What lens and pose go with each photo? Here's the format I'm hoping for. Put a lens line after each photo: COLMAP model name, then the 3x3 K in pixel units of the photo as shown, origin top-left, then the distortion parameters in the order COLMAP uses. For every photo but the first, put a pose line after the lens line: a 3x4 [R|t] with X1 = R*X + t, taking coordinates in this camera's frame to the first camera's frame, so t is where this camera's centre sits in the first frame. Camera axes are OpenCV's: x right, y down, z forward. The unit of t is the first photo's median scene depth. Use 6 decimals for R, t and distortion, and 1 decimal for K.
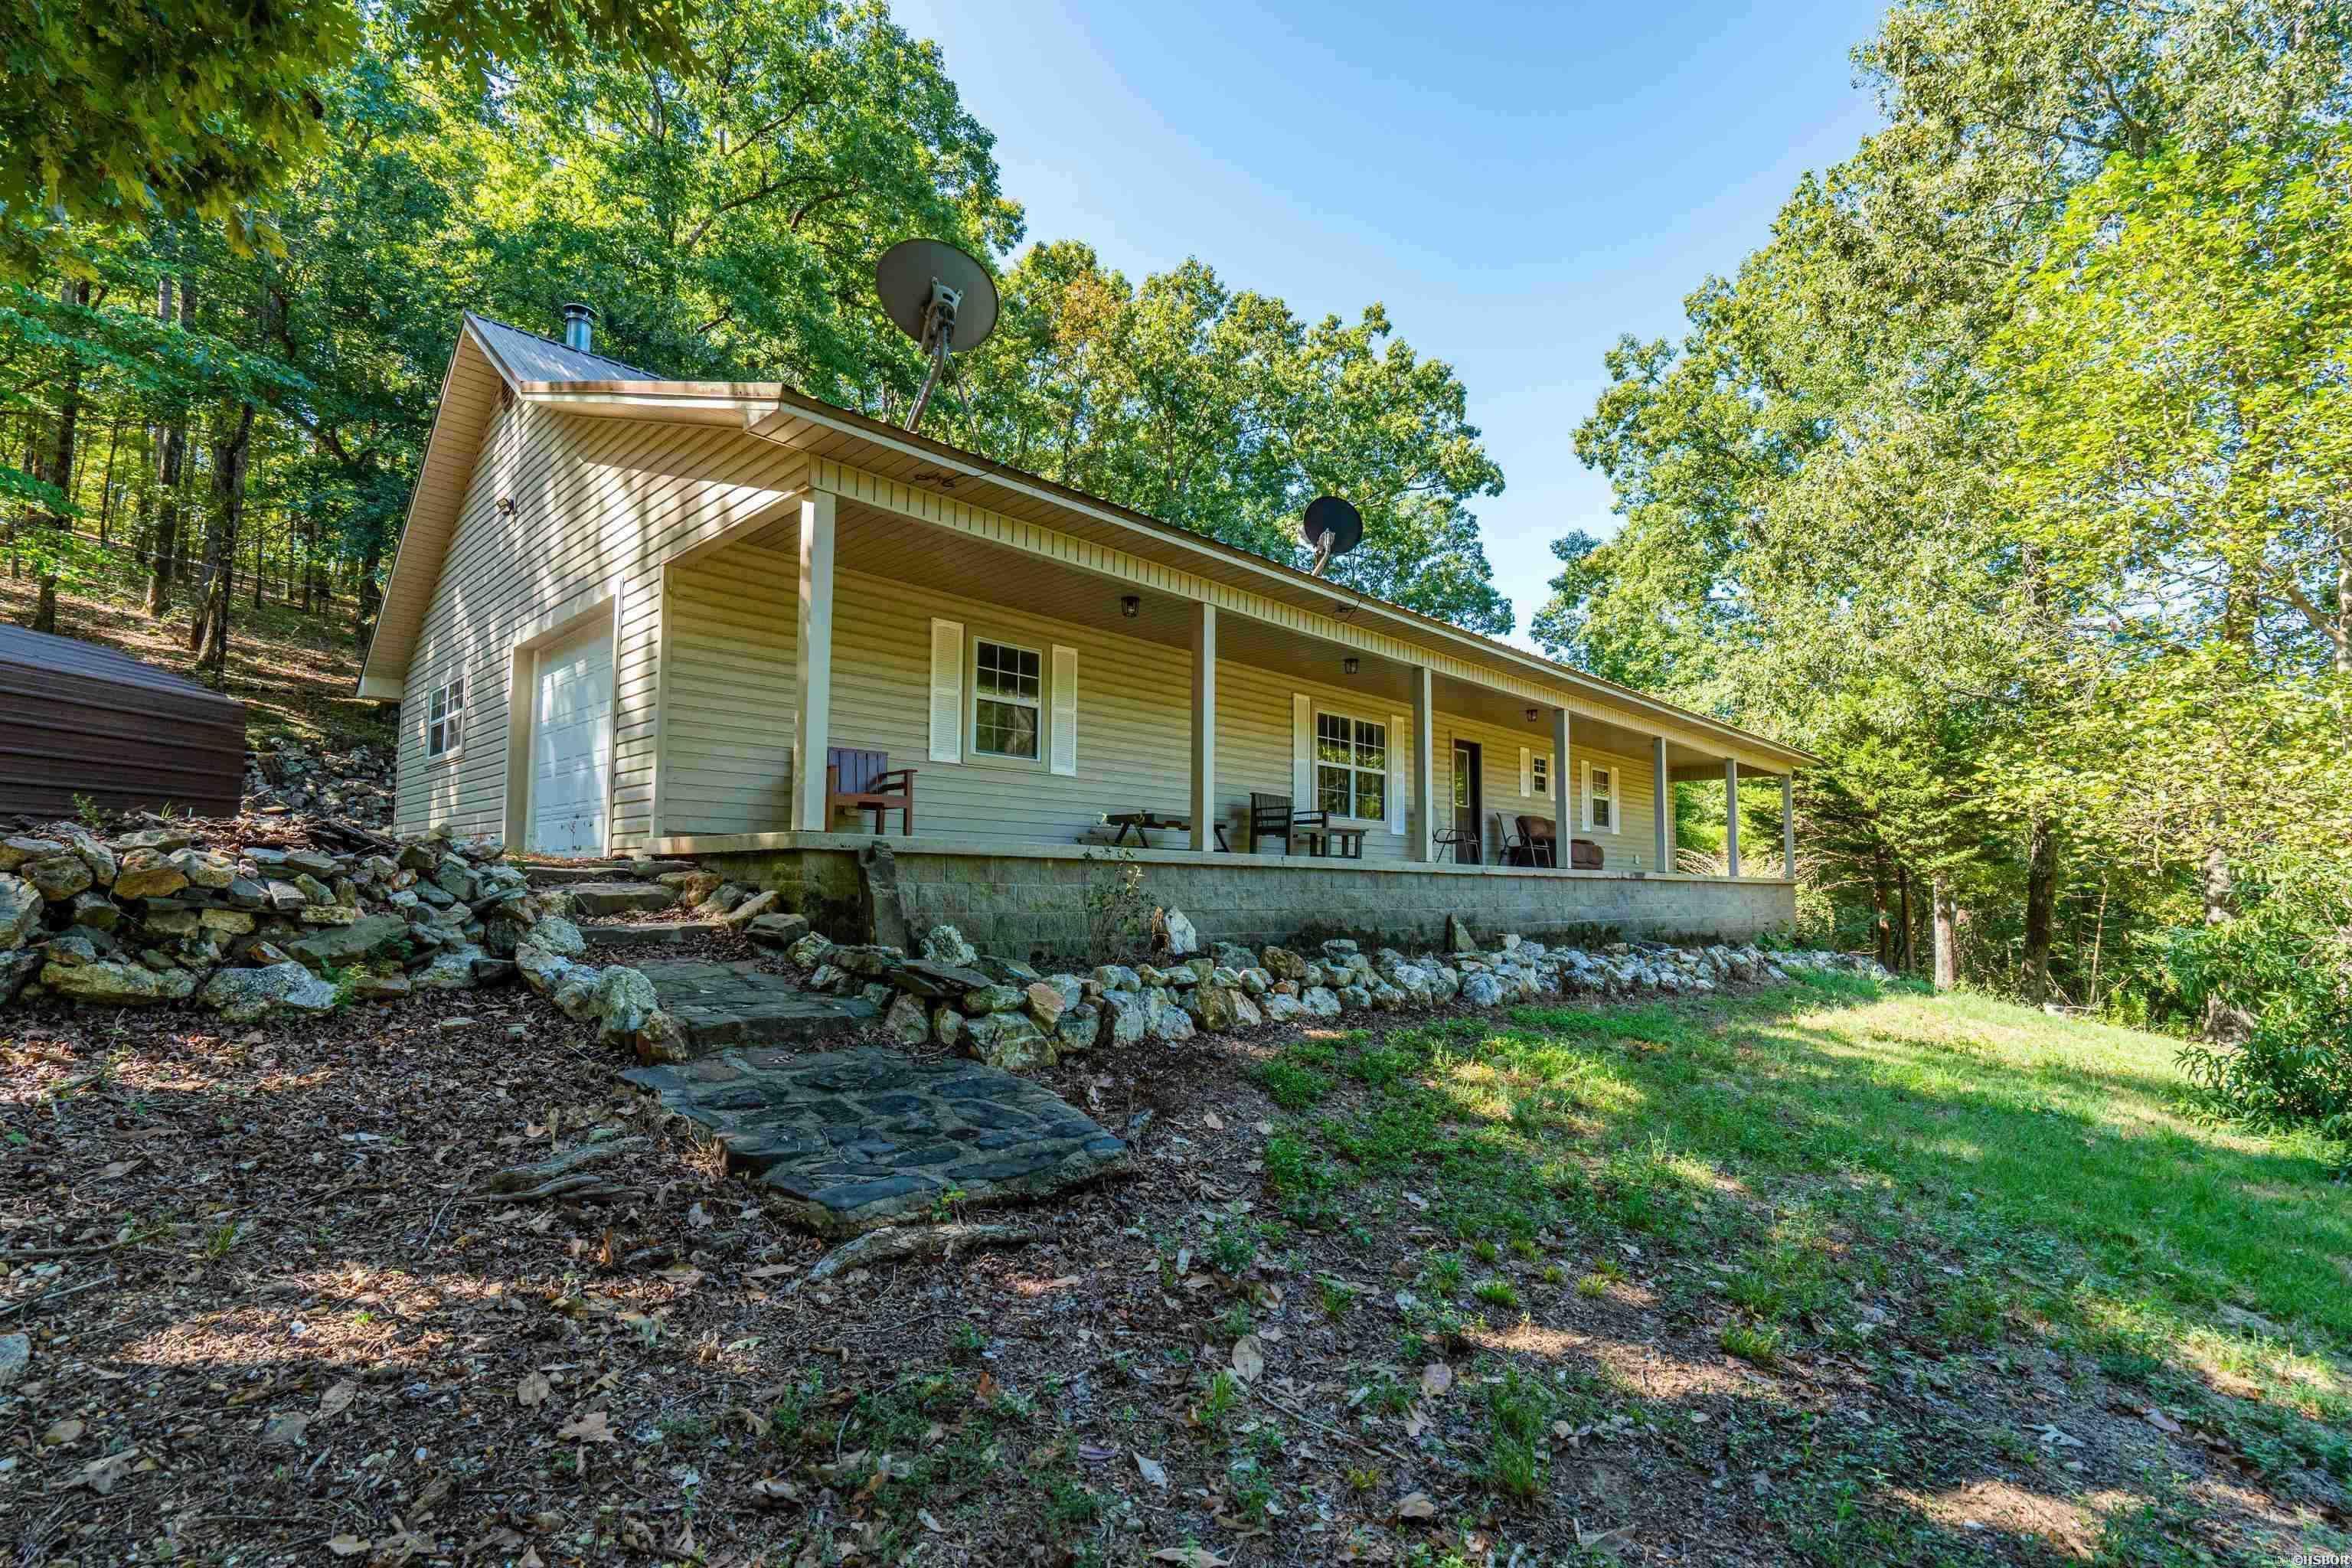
lens RADIAL K [[1046.9, 0, 1164.0], [0, 1046.9, 832.3], [0, 0, 1]] dist [-0.001841, 0.000183]
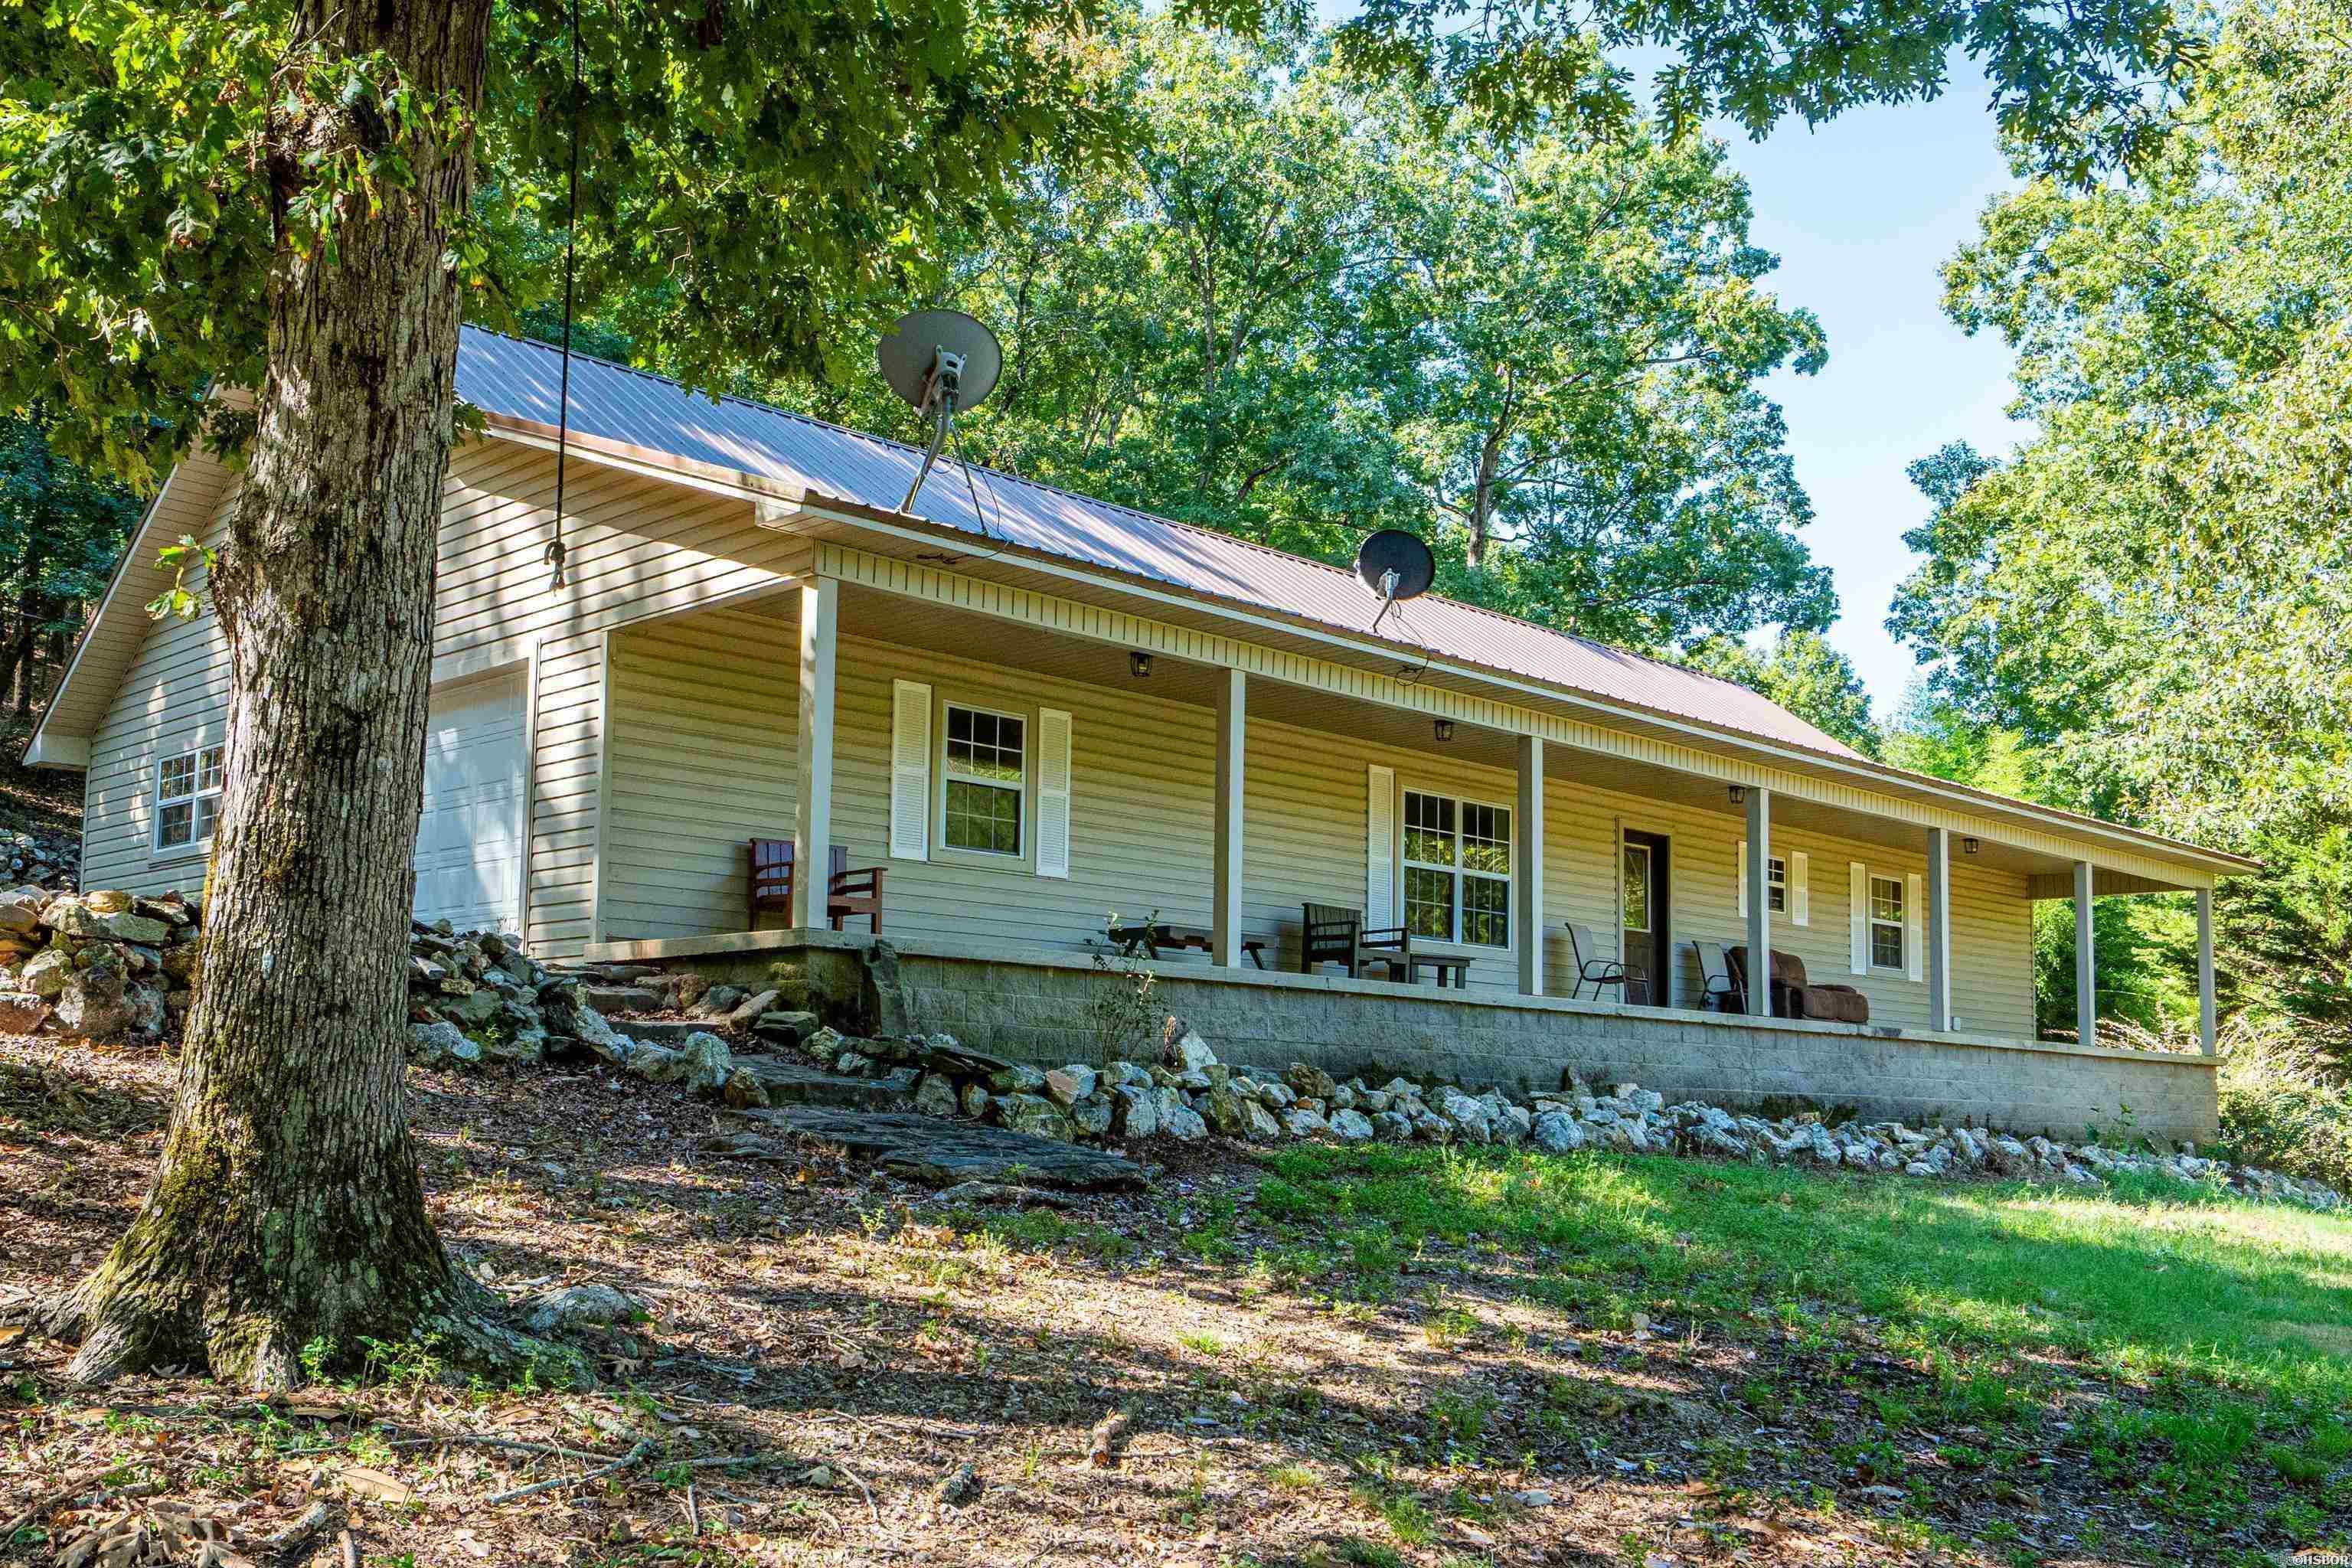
lens RADIAL K [[2174.9, 0, 1166.1], [0, 2174.9, 775.2], [0, 0, 1]] dist [0.081870, 0.000000]
pose [[0.999869, 0.004293, -0.015636, 0.011687], [-0.005939, 0.994267, -0.106763, 0.041008], [0.015088, 0.106842, 0.994162, -0.586872]]
